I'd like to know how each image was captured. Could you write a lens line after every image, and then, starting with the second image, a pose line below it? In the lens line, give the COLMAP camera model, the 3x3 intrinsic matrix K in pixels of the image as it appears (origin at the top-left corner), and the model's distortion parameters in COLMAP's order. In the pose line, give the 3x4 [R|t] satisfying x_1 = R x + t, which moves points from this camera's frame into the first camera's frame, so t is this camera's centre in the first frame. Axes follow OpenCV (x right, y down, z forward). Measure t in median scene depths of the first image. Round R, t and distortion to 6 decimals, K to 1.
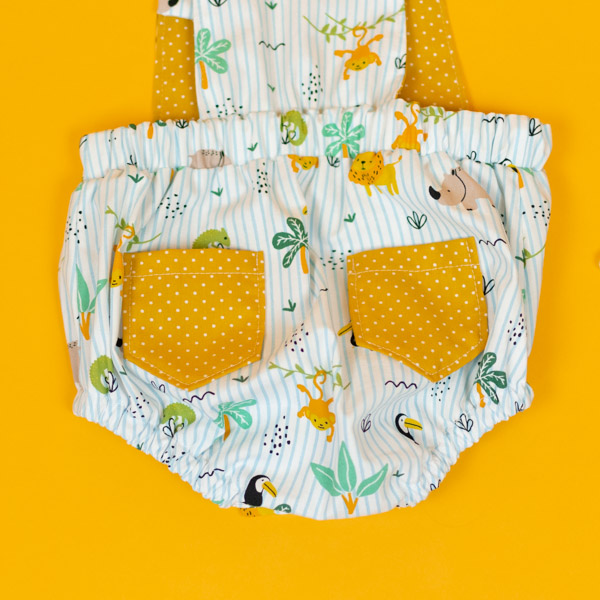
lens RADIAL K [[1835.1, 0, 300.0], [0, 1835.1, 300.0], [0, 0, 1]] dist [-0.066512, 9.503825]
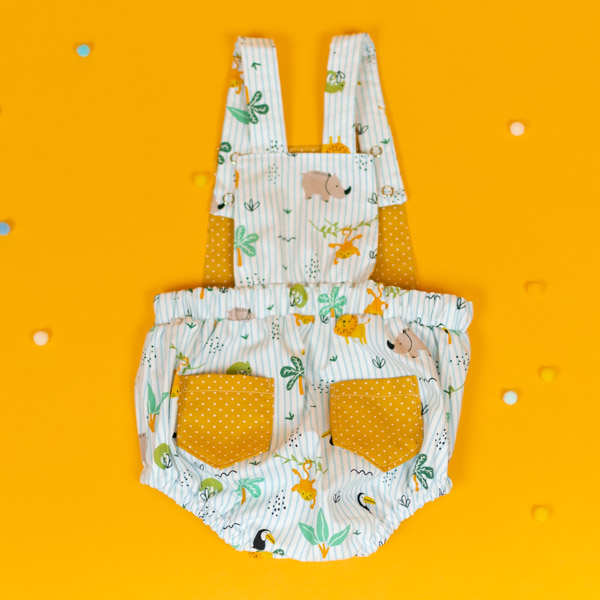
lens RADIAL K [[1835.1, 0, 300.0], [0, 1835.1, 300.0], [0, 0, 1]] dist [-0.066512, 9.503825]
pose [[0.998839, 0.047848, -0.005604, 0.006357], [-0.048105, 0.996869, -0.062760, 0.002363], [0.002584, 0.062957, 0.998013, -0.483610]]
